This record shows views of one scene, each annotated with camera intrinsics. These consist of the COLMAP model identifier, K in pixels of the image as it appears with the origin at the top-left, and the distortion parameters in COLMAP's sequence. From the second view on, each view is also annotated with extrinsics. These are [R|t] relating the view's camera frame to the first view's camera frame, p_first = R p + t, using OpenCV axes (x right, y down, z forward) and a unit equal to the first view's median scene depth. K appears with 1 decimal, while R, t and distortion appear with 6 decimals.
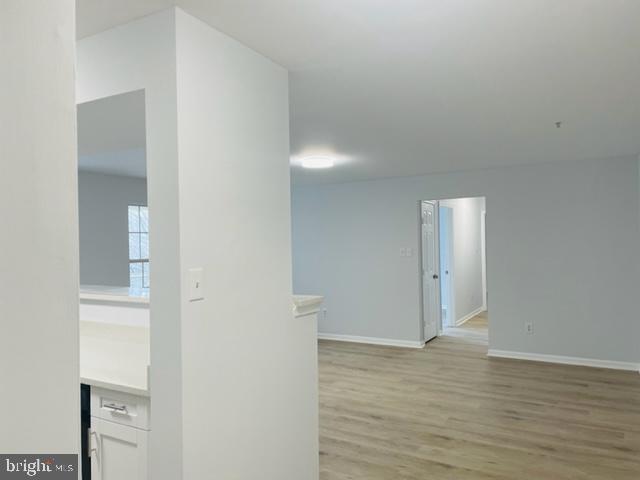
lens RADIAL K [[473.4, 0, 317.8], [0, 473.4, 243.7], [0, 0, 1]] dist [0.164757, -0.233931]
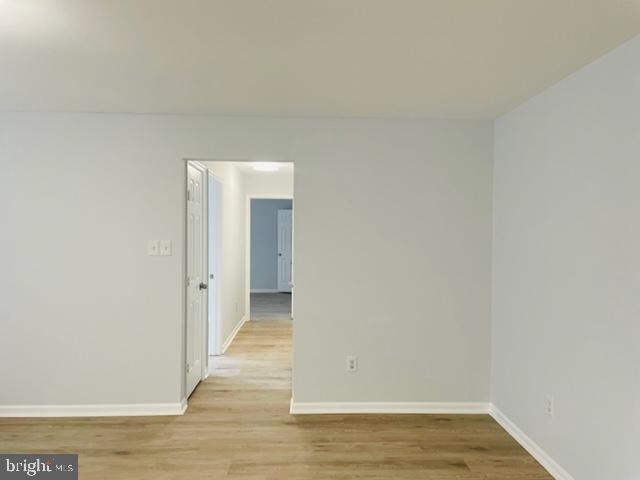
lens RADIAL K [[473.4, 0, 317.8], [0, 473.4, 243.7], [0, 0, 1]] dist [0.164757, -0.233931]
pose [[0.840291, 0.009932, 0.542045, 0.032826], [-0.024219, 0.999522, 0.019230, -0.003007], [-0.541595, -0.029286, 0.840129, 0.413742]]
